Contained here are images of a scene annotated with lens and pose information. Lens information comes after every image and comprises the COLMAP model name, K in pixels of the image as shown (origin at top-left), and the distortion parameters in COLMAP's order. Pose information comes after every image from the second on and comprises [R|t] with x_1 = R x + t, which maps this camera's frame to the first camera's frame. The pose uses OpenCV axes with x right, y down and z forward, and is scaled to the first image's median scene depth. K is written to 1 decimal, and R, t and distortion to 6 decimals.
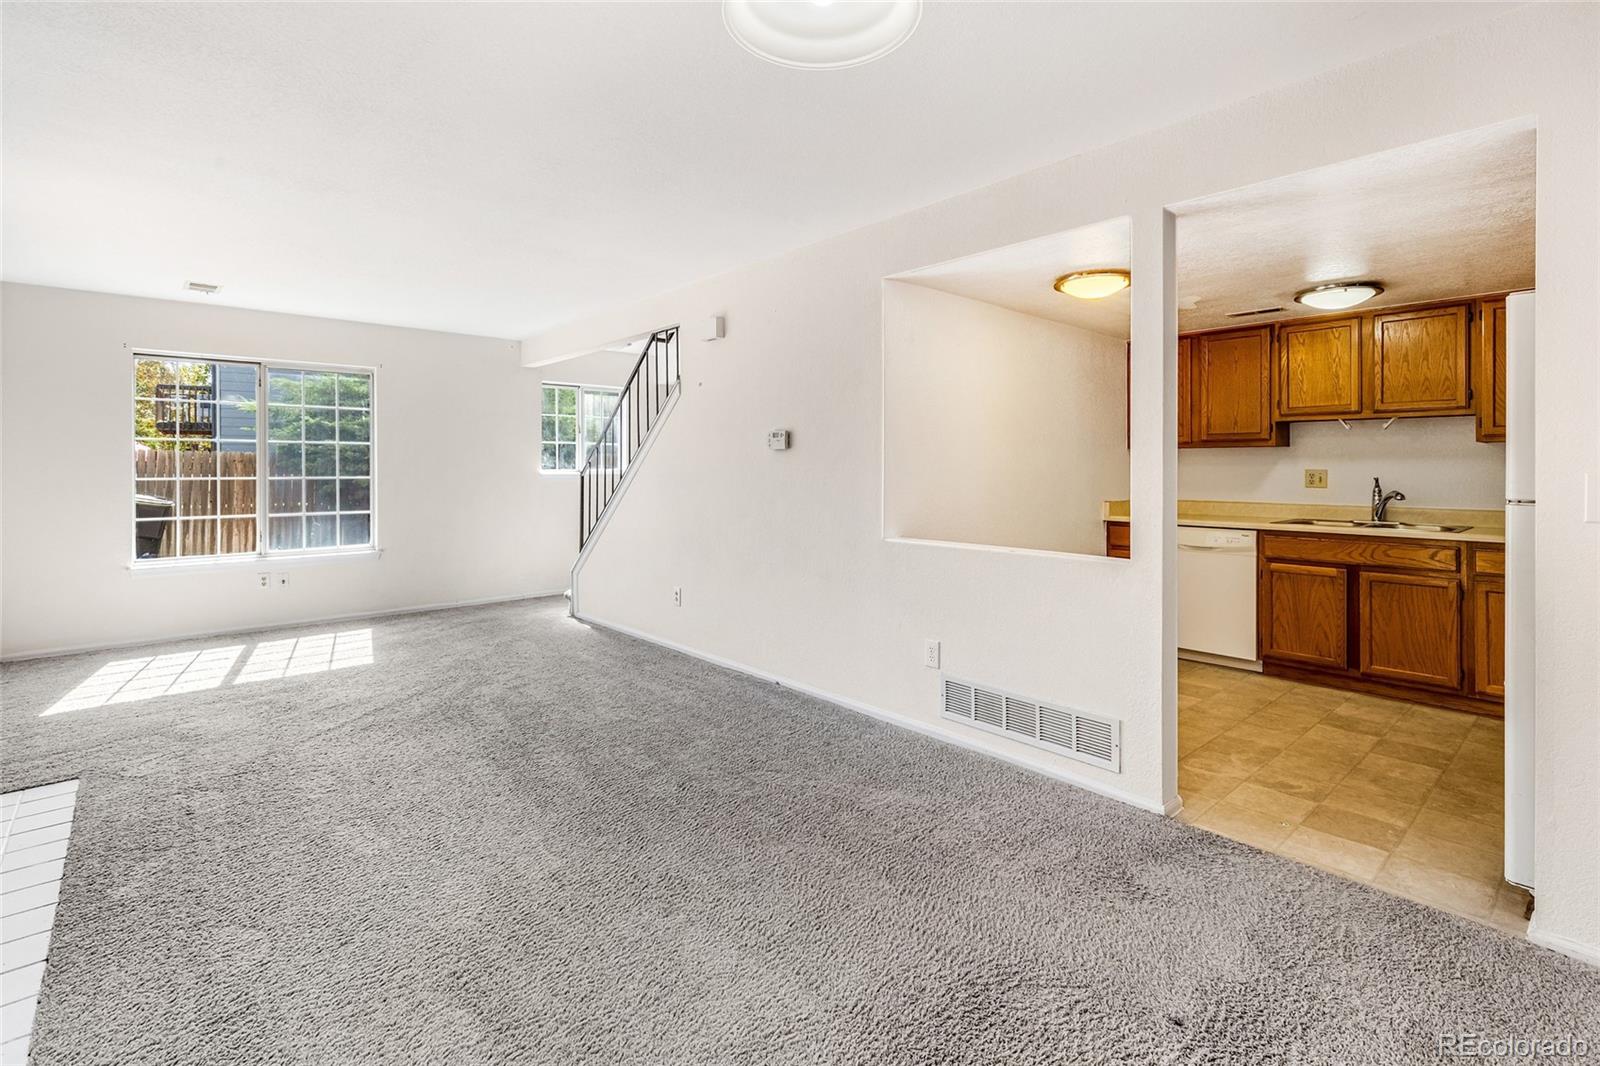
lens RADIAL K [[748.9, 0, 803.1], [0, 748.9, 460.0], [0, 0, 1]] dist [0.003437, 0.000241]
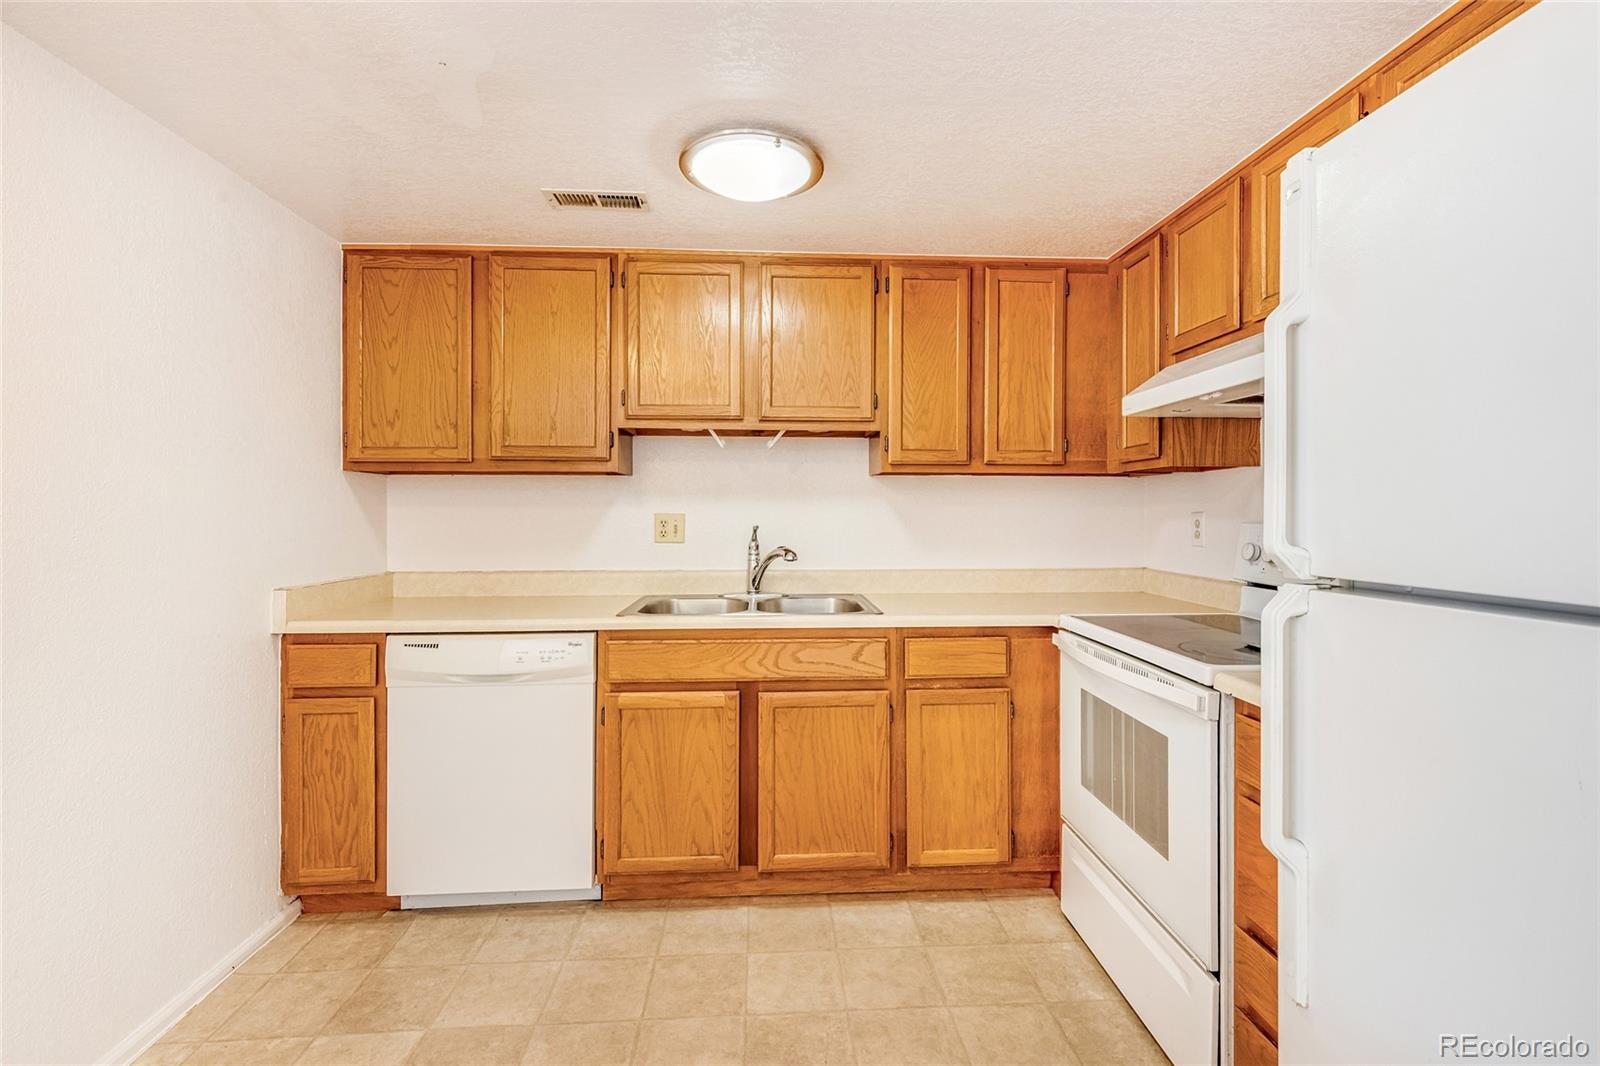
lens RADIAL K [[729.9, 0, 804.6], [0, 729.9, 518.8], [0, 0, 1]] dist [0.013115, 0.000021]
pose [[0.631295, -0.004282, 0.775531, 0.315536], [-0.007741, 0.999900, 0.011822, 0.009859], [-0.775504, -0.013466, 0.631199, 0.586881]]
